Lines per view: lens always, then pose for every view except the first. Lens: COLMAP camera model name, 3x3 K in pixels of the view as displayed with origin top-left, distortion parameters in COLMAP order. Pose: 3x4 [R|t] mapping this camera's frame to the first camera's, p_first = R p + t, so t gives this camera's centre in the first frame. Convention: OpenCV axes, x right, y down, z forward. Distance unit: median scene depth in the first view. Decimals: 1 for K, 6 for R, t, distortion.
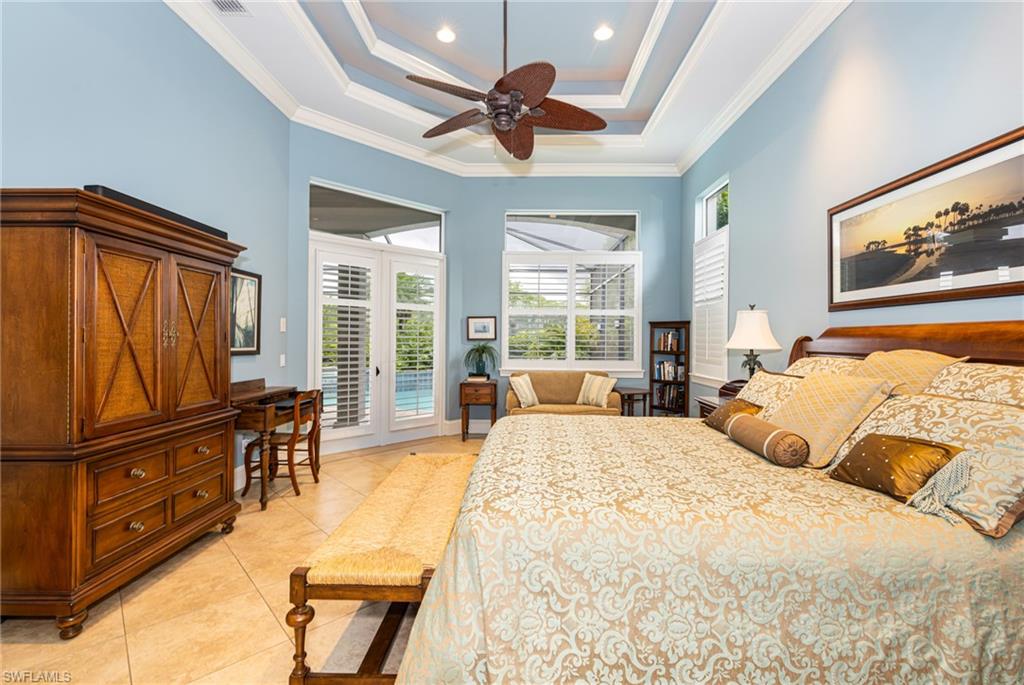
lens RADIAL K [[447.6, 0, 512.3], [0, 447.6, 340.5], [0, 0, 1]] dist [-0.000215, 0.000583]
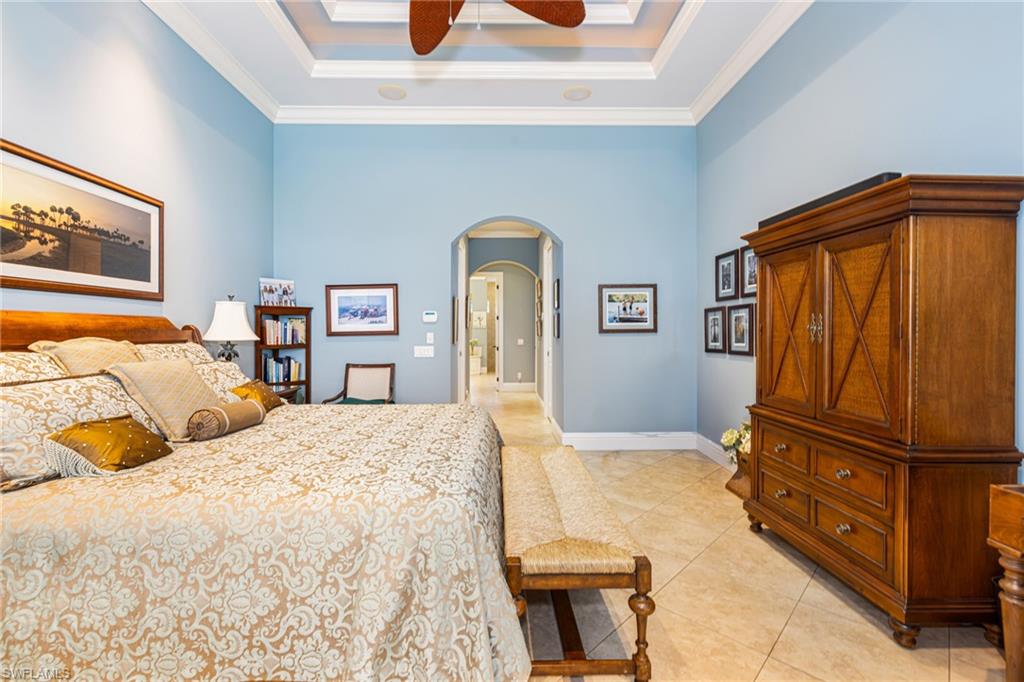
lens RADIAL K [[447.6, 0, 510.1], [0, 447.6, 337.3], [0, 0, 1]] dist [-0.000215, 0.000583]
pose [[-0.999909, -0.007128, -0.011420, -0.105849], [-0.007219, 0.999942, 0.007932, 0.004183], [0.011363, 0.008014, -0.999903, 1.996693]]
